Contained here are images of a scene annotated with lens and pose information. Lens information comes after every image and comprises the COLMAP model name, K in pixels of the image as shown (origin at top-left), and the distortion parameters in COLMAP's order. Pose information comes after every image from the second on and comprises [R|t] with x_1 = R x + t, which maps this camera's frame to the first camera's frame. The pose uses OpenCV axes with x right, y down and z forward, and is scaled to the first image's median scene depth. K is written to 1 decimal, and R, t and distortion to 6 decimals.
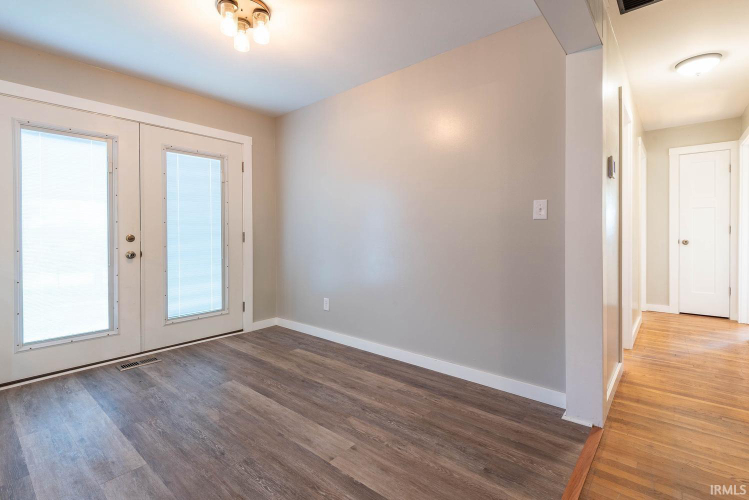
lens RADIAL K [[347.2, 0, 380.2], [0, 347.2, 226.6], [0, 0, 1]] dist [0.020604, -0.002139]
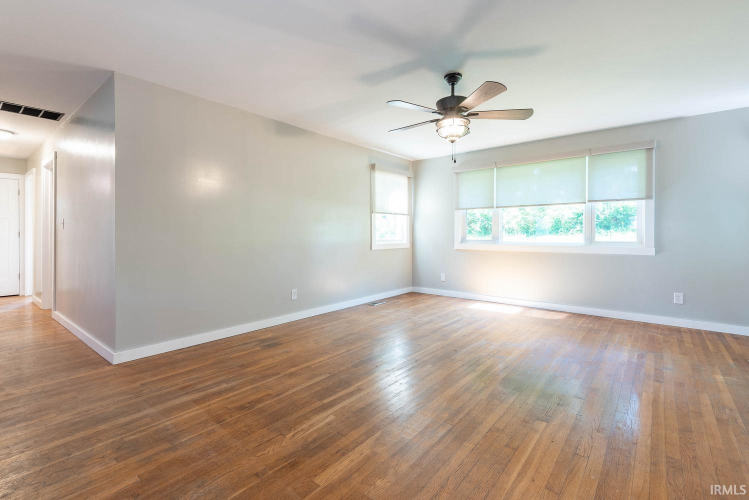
lens RADIAL K [[347.2, 0, 367.5], [0, 347.2, 242.1], [0, 0, 1]] dist [0.020604, -0.002139]
pose [[0.007779, -0.014314, 0.999867, -1.008686], [-0.010202, 0.999844, 0.014393, -0.000617], [-0.999918, -0.010313, 0.007632, -0.985696]]
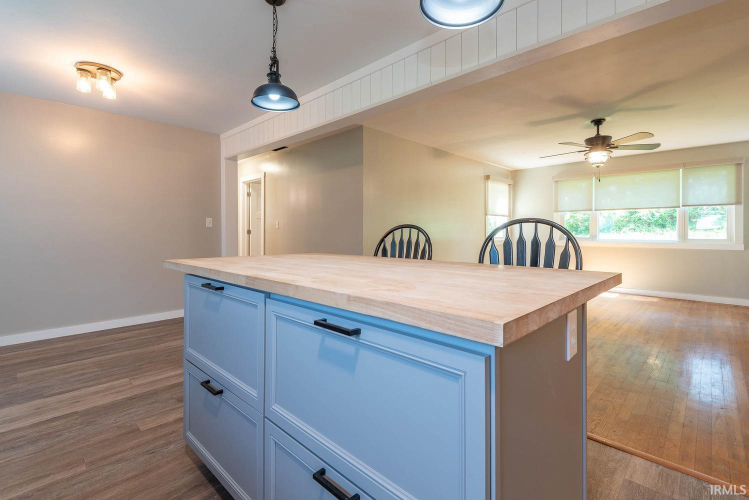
lens RADIAL K [[347.2, 0, 371.2], [0, 347.2, 238.2], [0, 0, 1]] dist [0.020604, -0.002139]
pose [[0.083108, -0.009234, 0.996498, -1.719335], [-0.013173, 0.999860, 0.010364, 0.012803], [-0.996453, -0.013989, 0.082975, -0.168820]]
